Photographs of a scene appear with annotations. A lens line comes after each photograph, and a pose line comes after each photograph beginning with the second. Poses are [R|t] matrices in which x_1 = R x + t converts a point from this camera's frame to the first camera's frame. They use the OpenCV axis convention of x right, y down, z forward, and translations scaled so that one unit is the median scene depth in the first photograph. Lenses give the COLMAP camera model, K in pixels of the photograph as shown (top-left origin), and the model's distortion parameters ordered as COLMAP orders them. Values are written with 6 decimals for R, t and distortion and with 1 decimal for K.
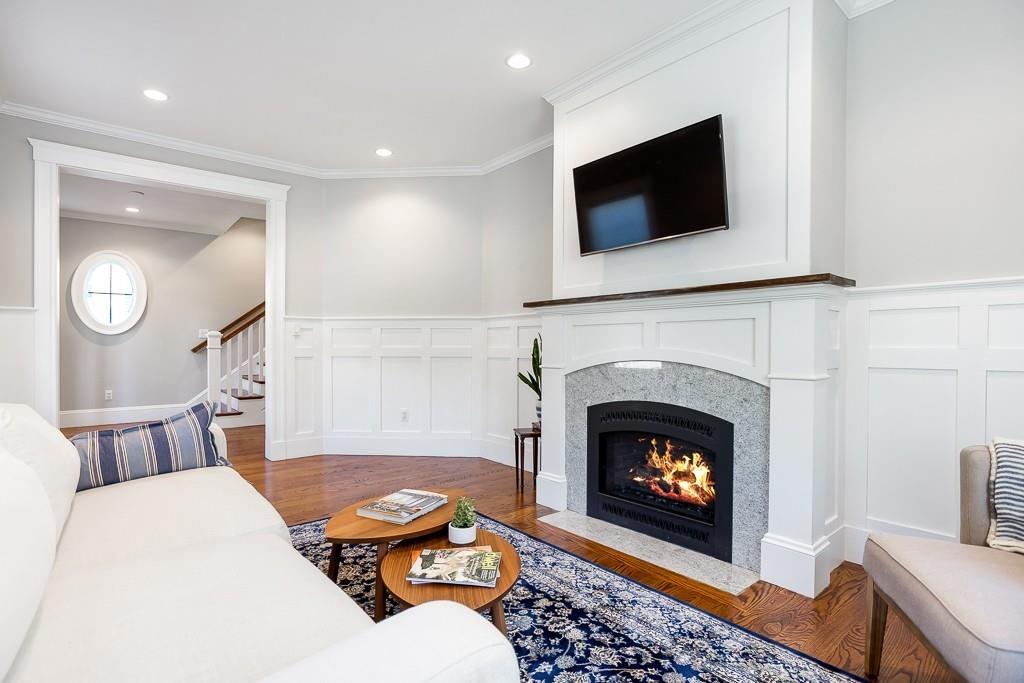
lens RADIAL K [[493.3, 0, 505.7], [0, 493.3, 339.5], [0, 0, 1]] dist [-0.042181, 0.014933]
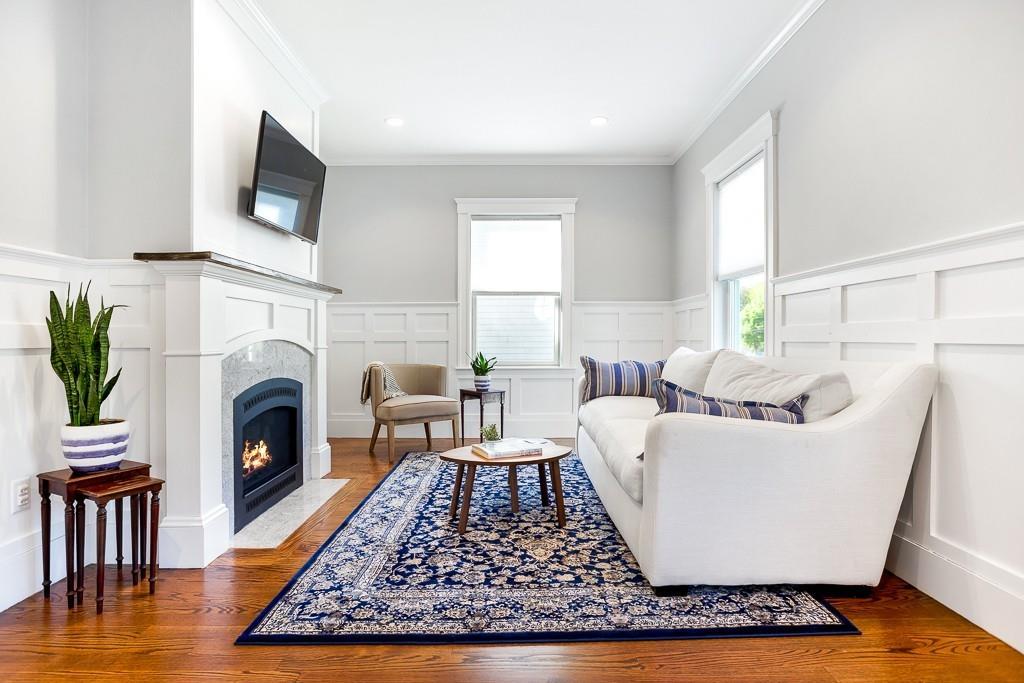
lens RADIAL K [[493.3, 0, 505.7], [0, 493.3, 339.5], [0, 0, 1]] dist [-0.042181, 0.014933]
pose [[-0.756949, 0.002514, 0.653469, -0.910104], [-0.005303, 0.999936, -0.009990, 0.057774], [-0.653452, -0.011027, -0.756888, 1.720992]]
